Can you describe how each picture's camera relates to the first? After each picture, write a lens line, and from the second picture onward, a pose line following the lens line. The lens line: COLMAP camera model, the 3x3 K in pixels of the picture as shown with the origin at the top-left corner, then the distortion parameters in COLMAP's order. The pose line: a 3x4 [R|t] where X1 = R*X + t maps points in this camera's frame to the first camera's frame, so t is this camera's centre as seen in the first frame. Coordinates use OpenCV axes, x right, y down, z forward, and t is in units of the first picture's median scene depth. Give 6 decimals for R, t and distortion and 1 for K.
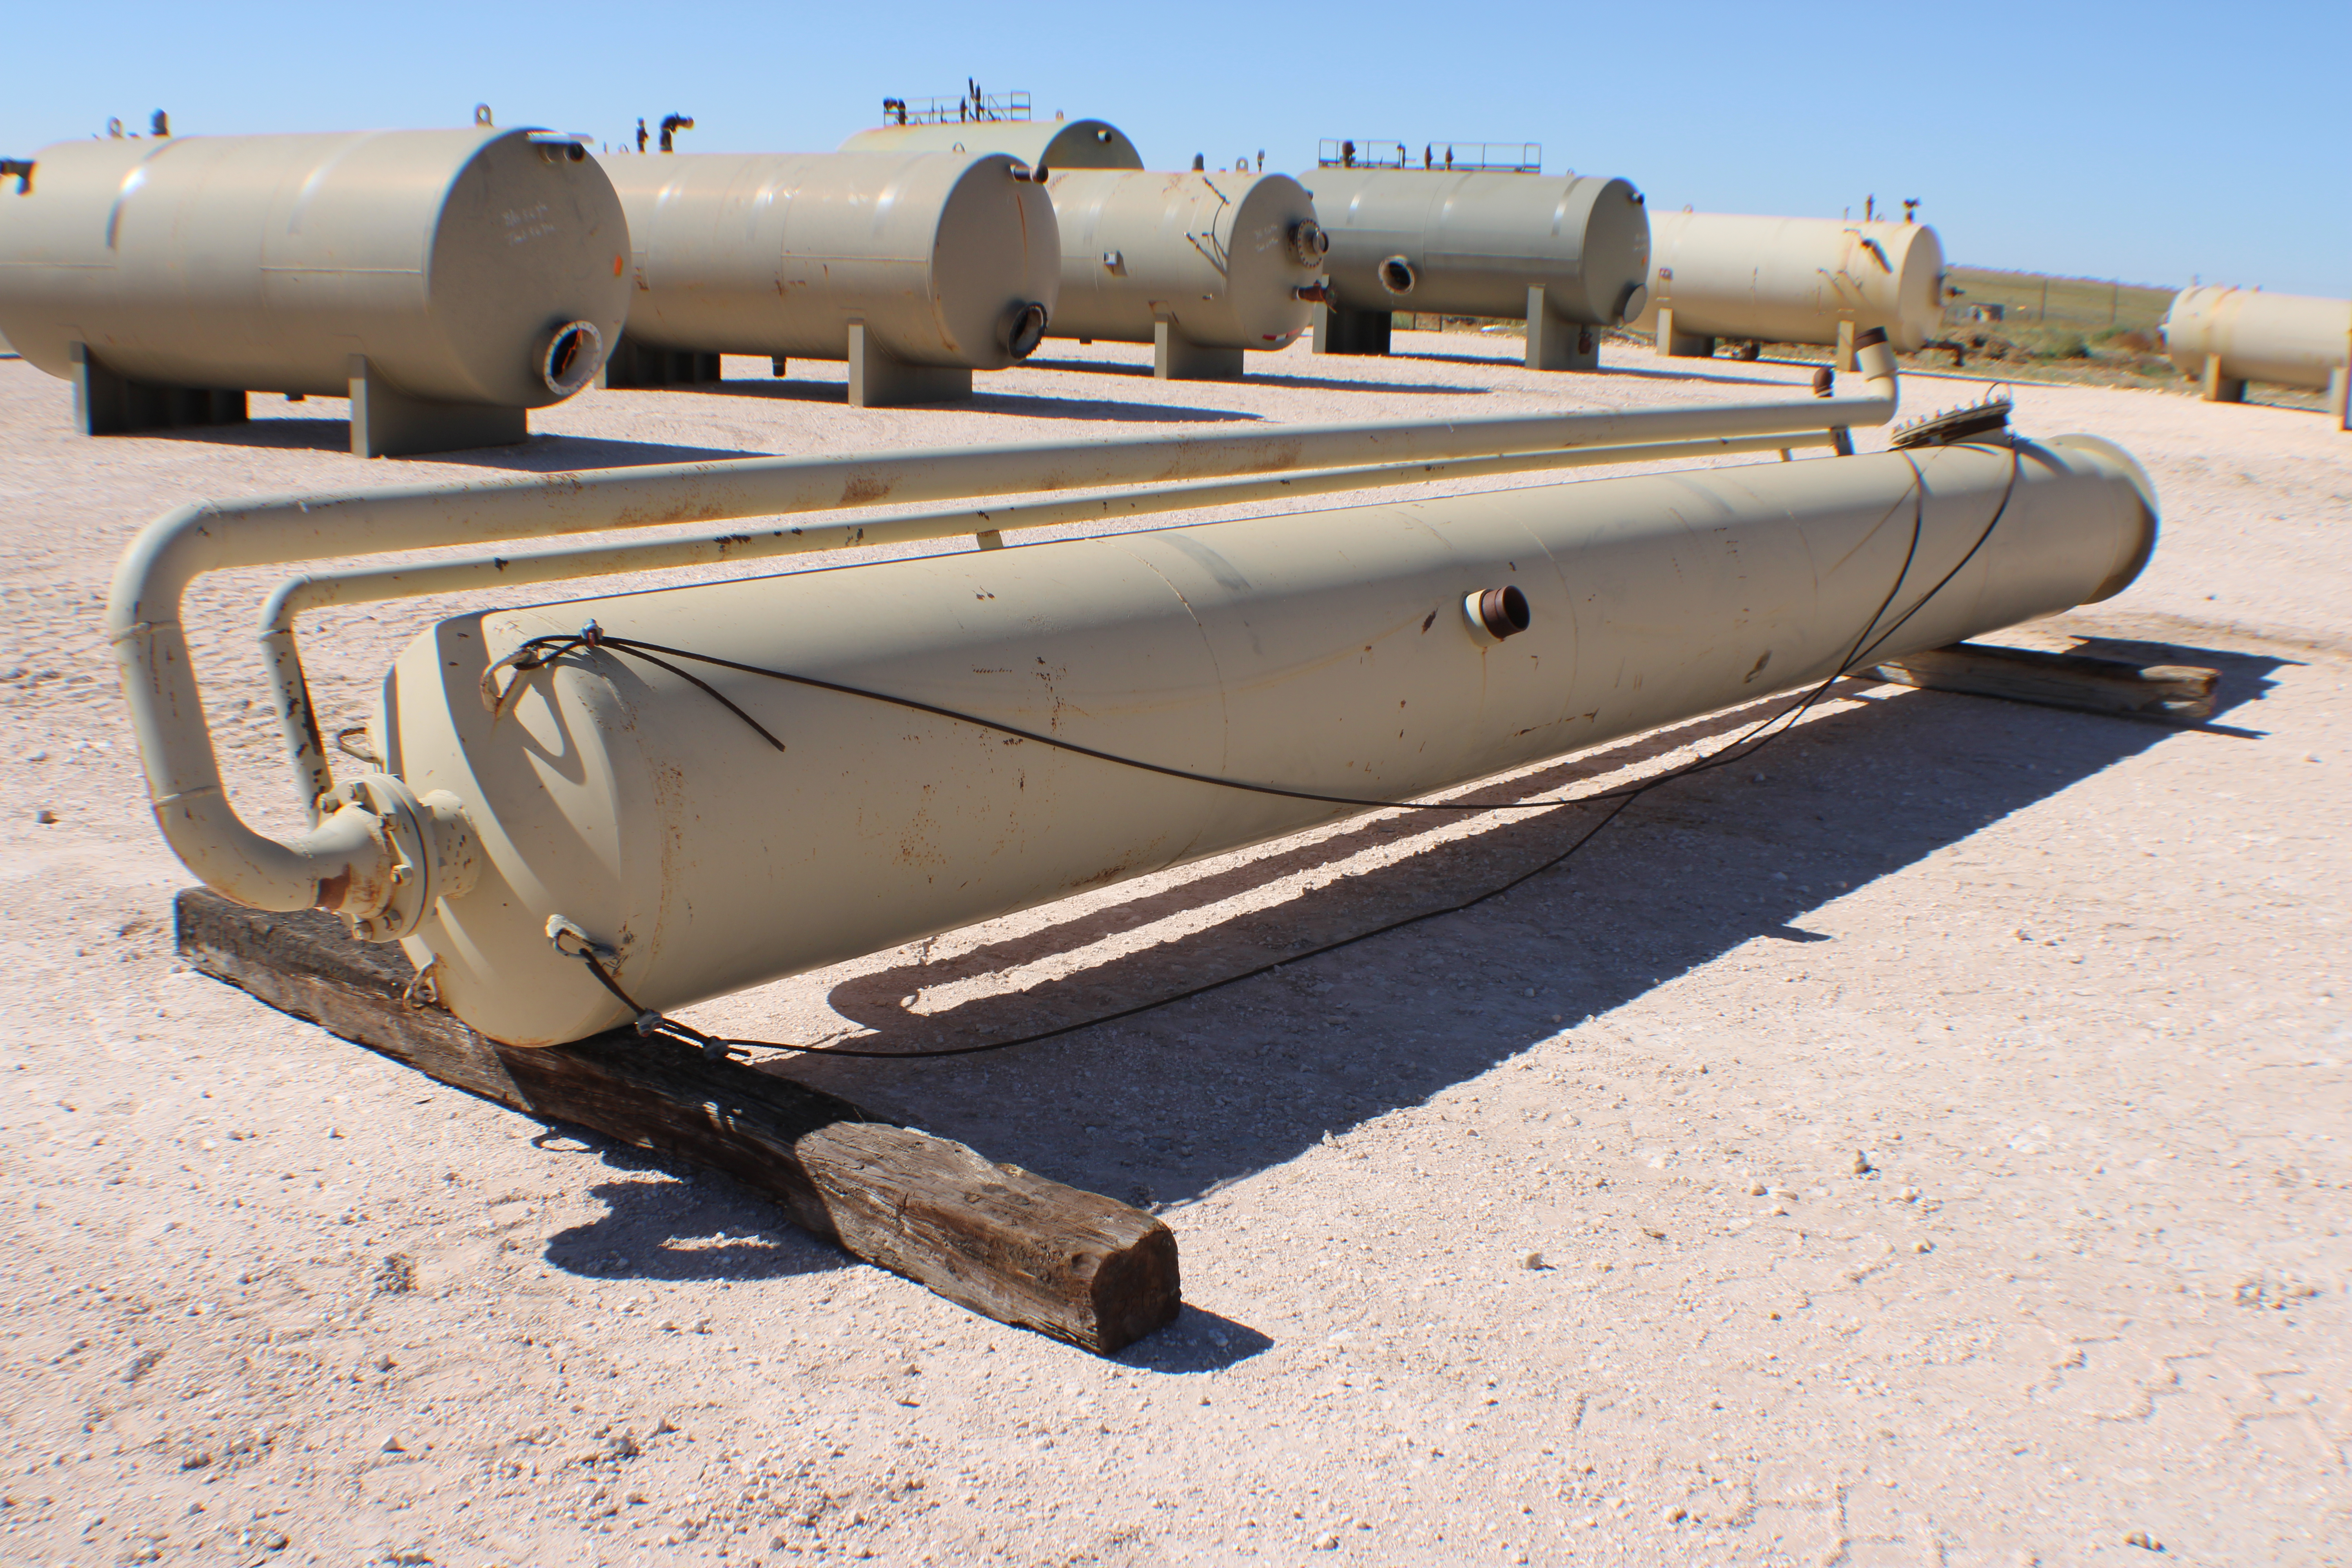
lens RADIAL K [[2534.0, 0, 1178.9], [0, 2534.0, 832.9], [0, 0, 1]] dist [-0.176353, 0.013370]
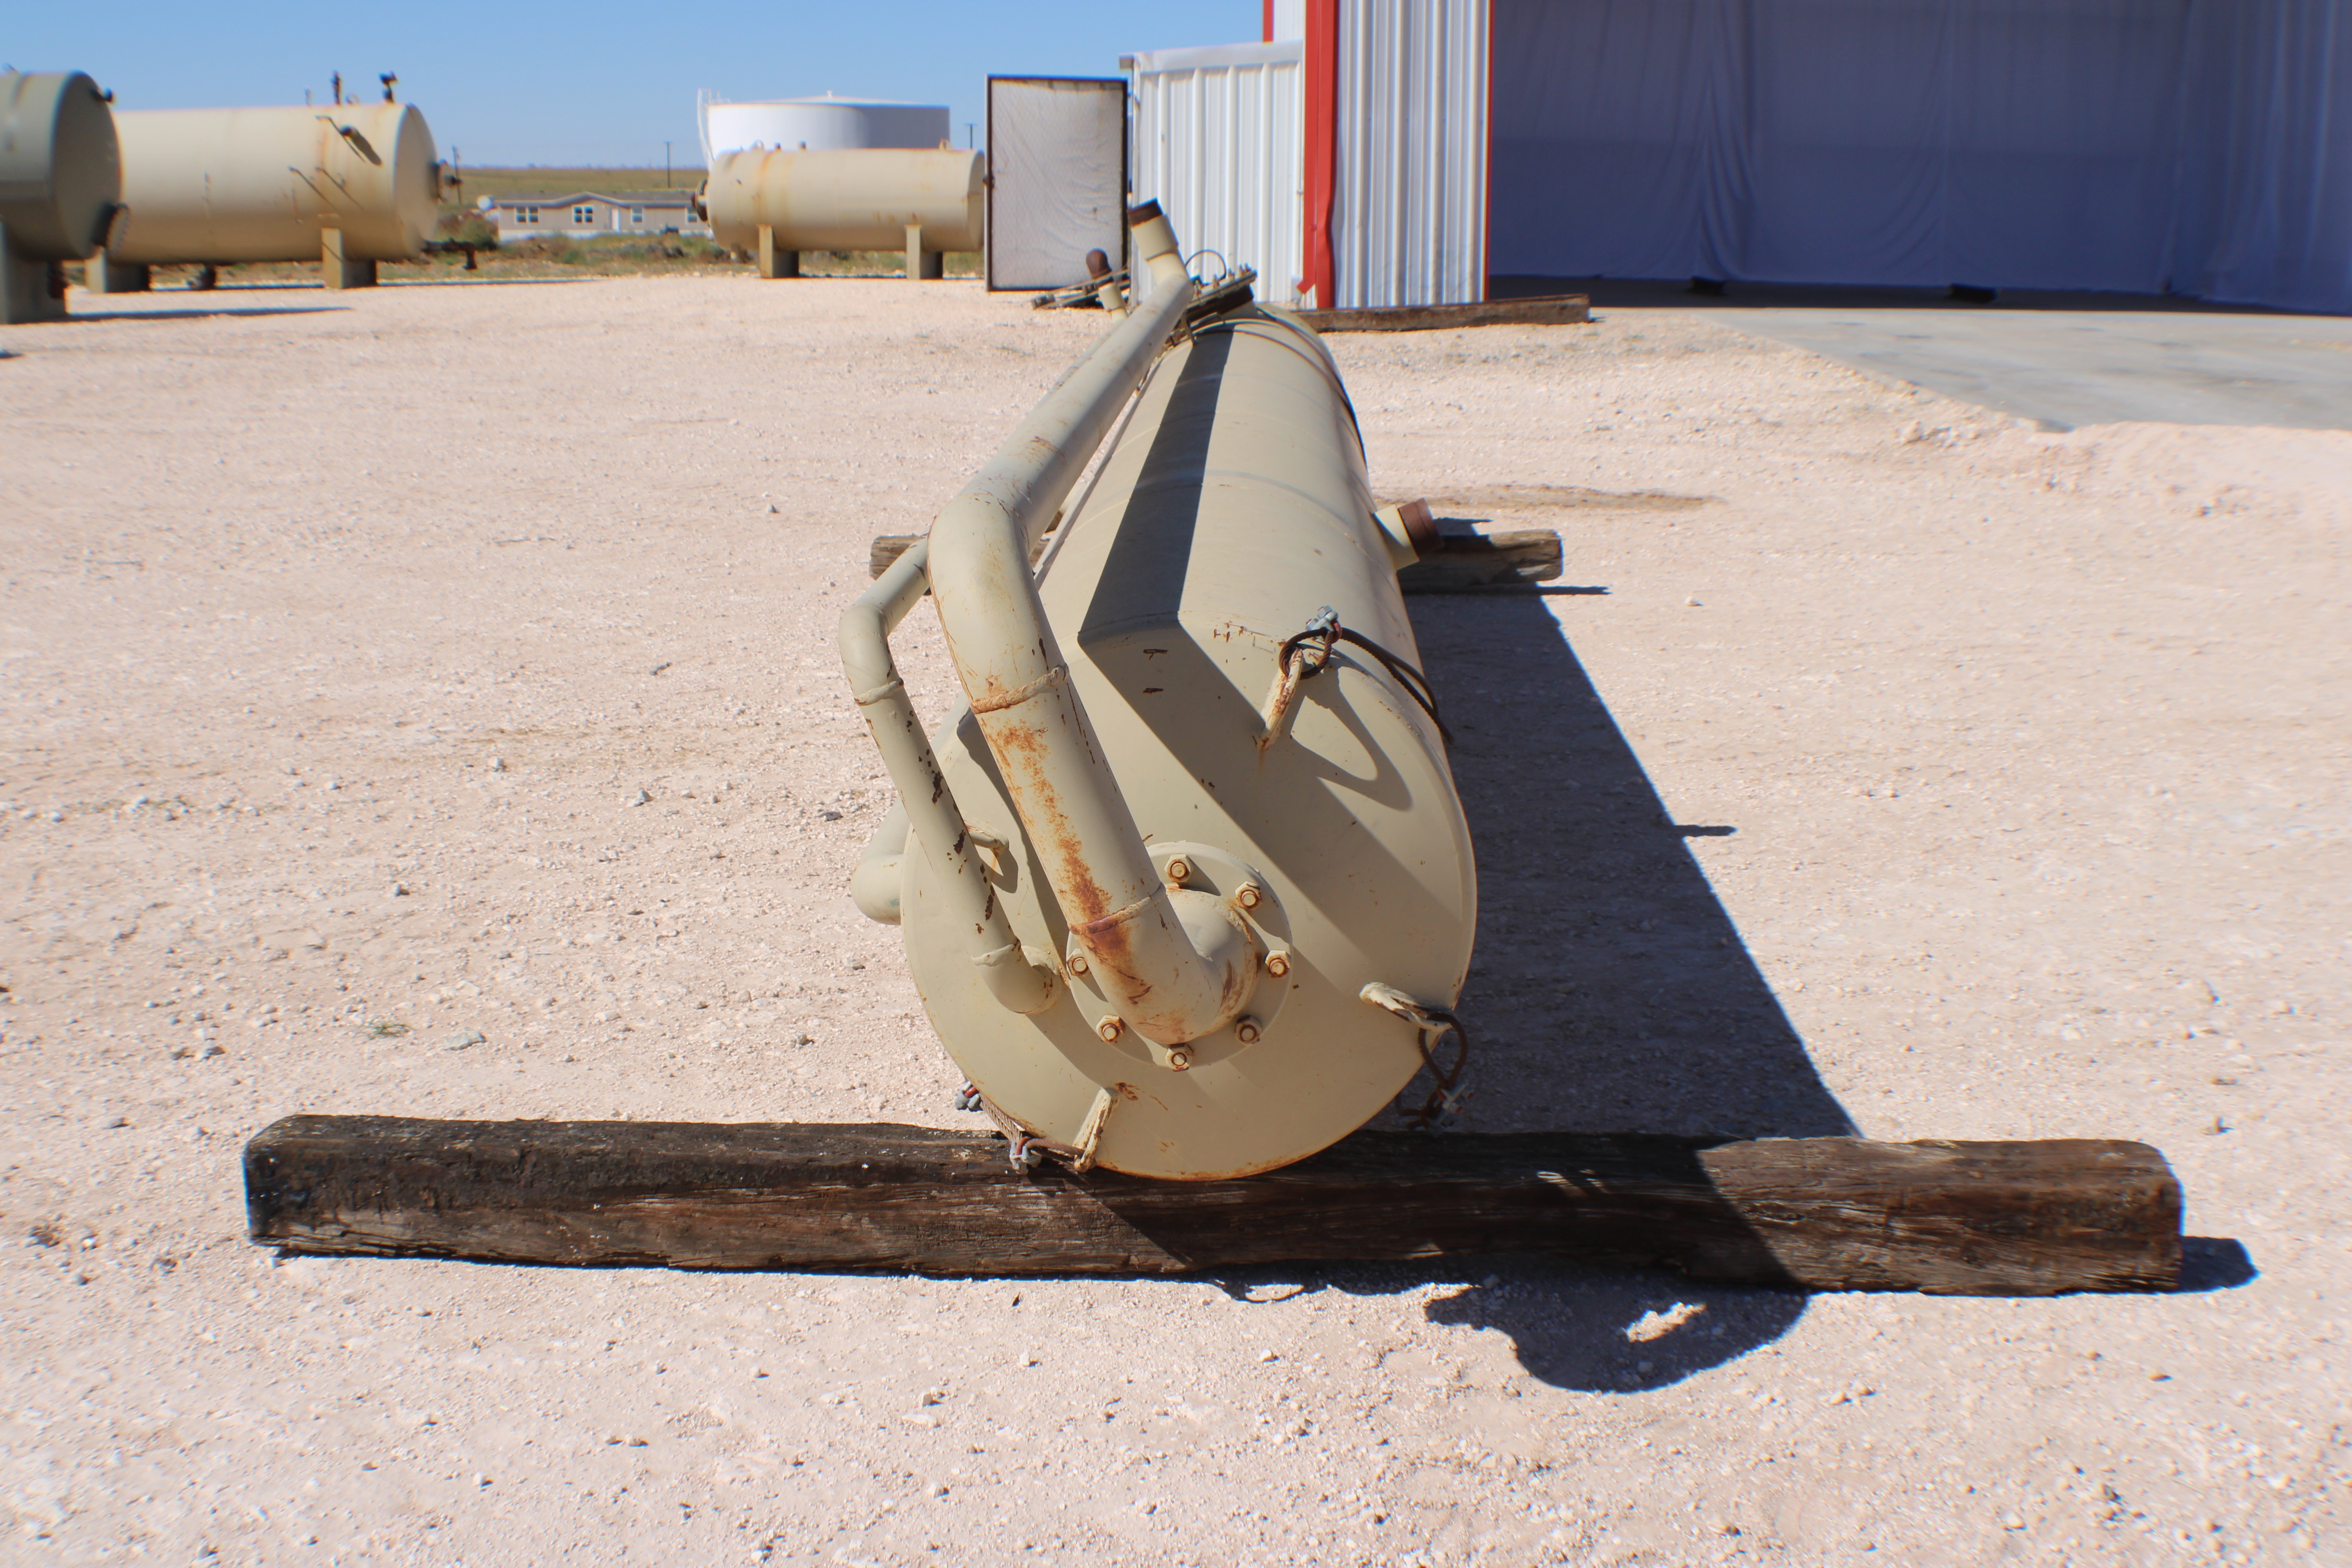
lens RADIAL K [[3096.5, 0, 1176.0], [0, 3096.5, 784.0], [0, 0, 1]] dist [-0.158561, 0.034598]
pose [[0.810552, -0.160307, 0.563301, -0.670320], [0.173240, 0.984396, 0.030864, -0.055461], [-0.559459, 0.072570, 0.825675, 0.186316]]
